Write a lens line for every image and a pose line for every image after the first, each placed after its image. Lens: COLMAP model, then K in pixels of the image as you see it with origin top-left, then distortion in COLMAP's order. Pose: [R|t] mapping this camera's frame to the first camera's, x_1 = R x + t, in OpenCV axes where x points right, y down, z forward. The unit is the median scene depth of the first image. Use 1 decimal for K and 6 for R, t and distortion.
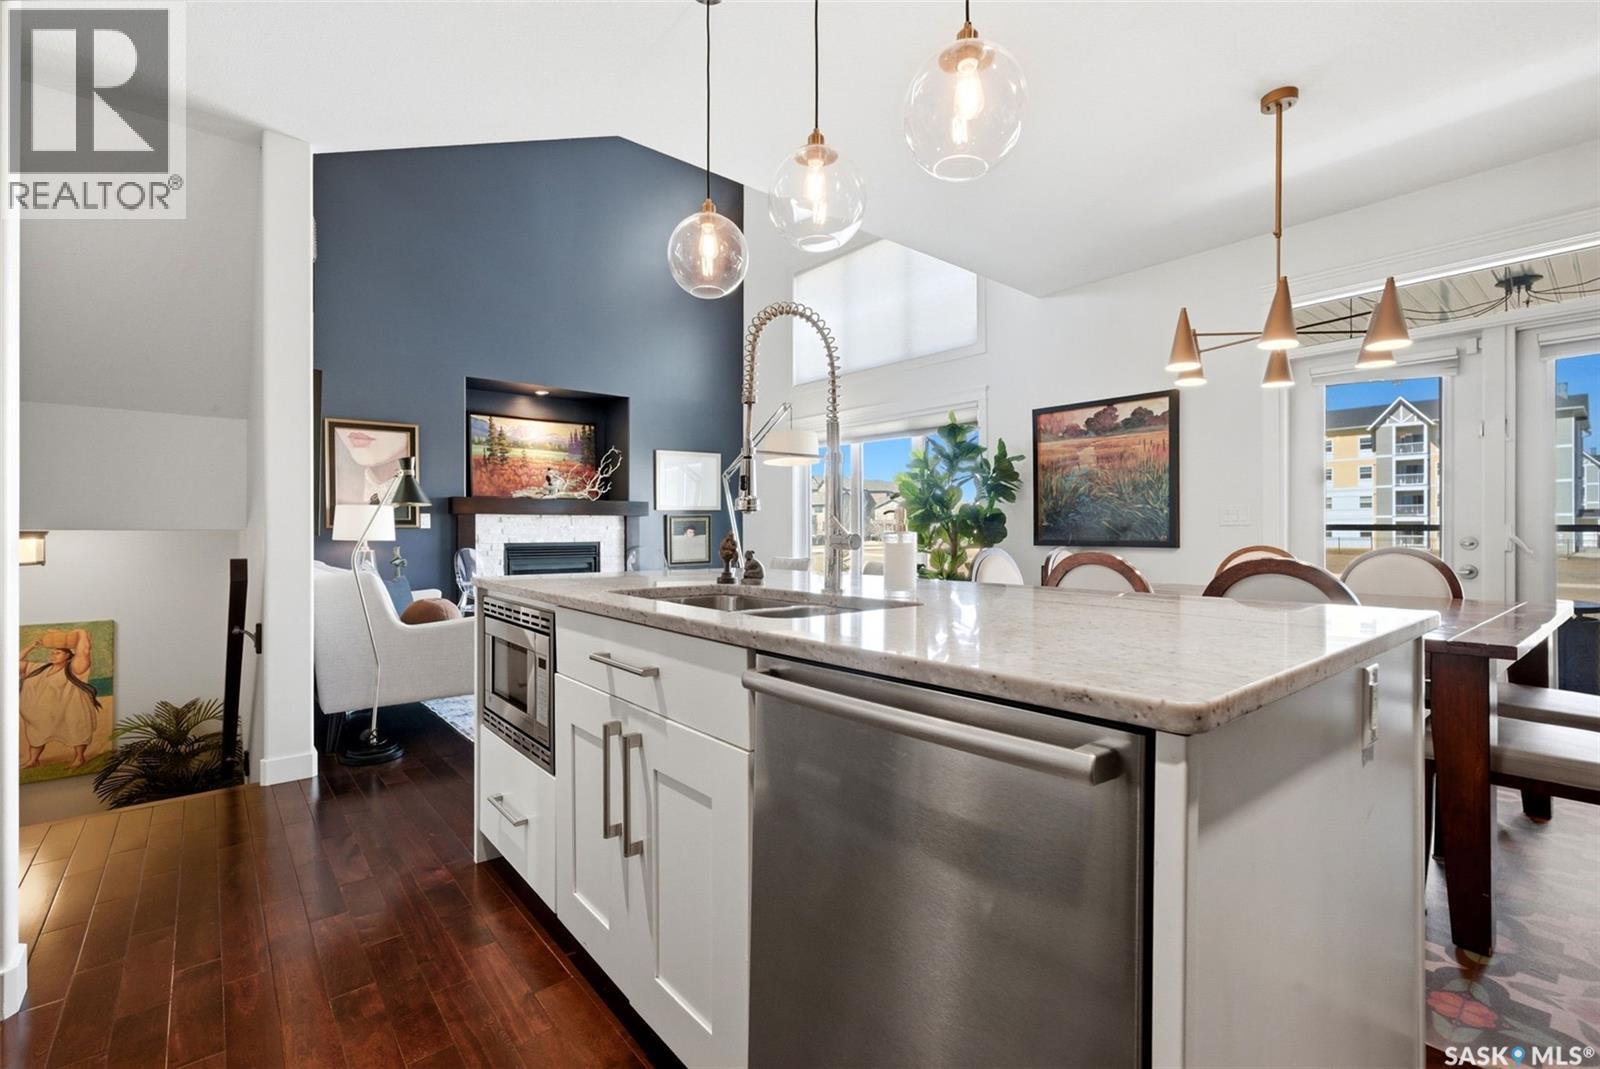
lens RADIAL K [[693.4, 0, 752.6], [0, 693.4, 525.3], [0, 0, 1]] dist [0.003681, 0.001943]
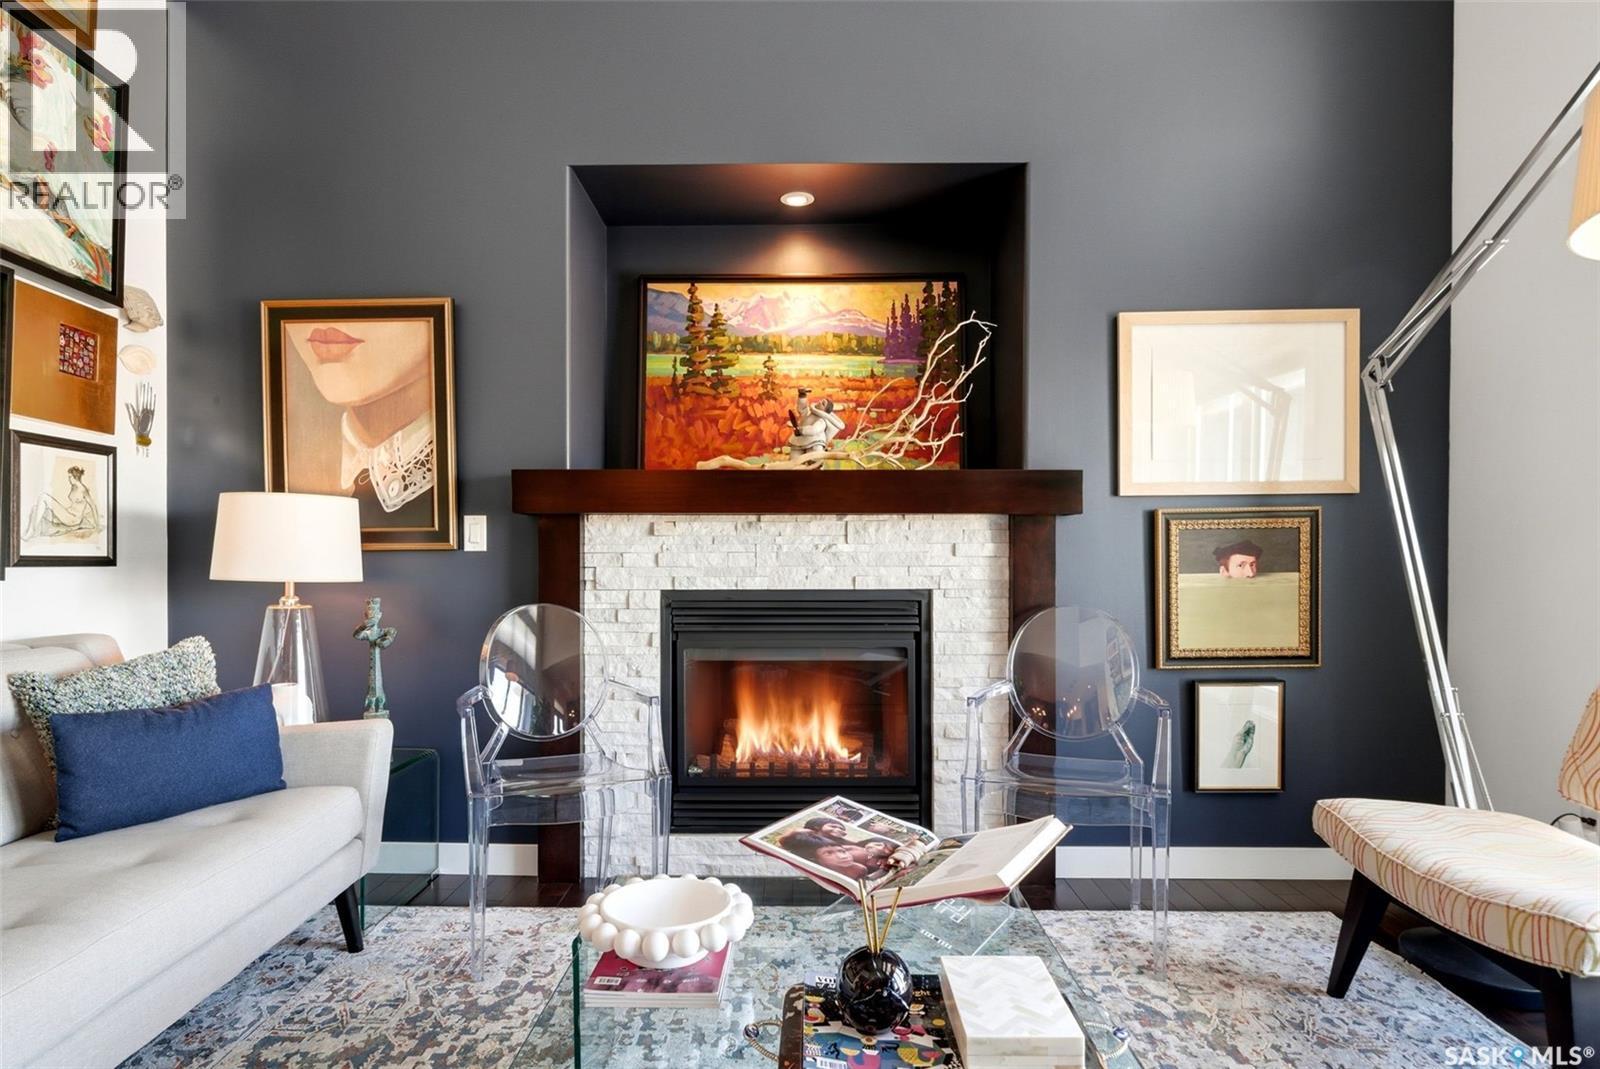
lens RADIAL K [[858.5, 0, 789.4], [0, 858.5, 554.1], [0, 0, 1]] dist [0.007911, 0.002386]
pose [[0.789293, 0.007283, -0.613974, -0.011982], [0.002873, 0.999875, 0.015555, -0.001107], [0.614010, -0.014042, 0.789173, 0.621484]]
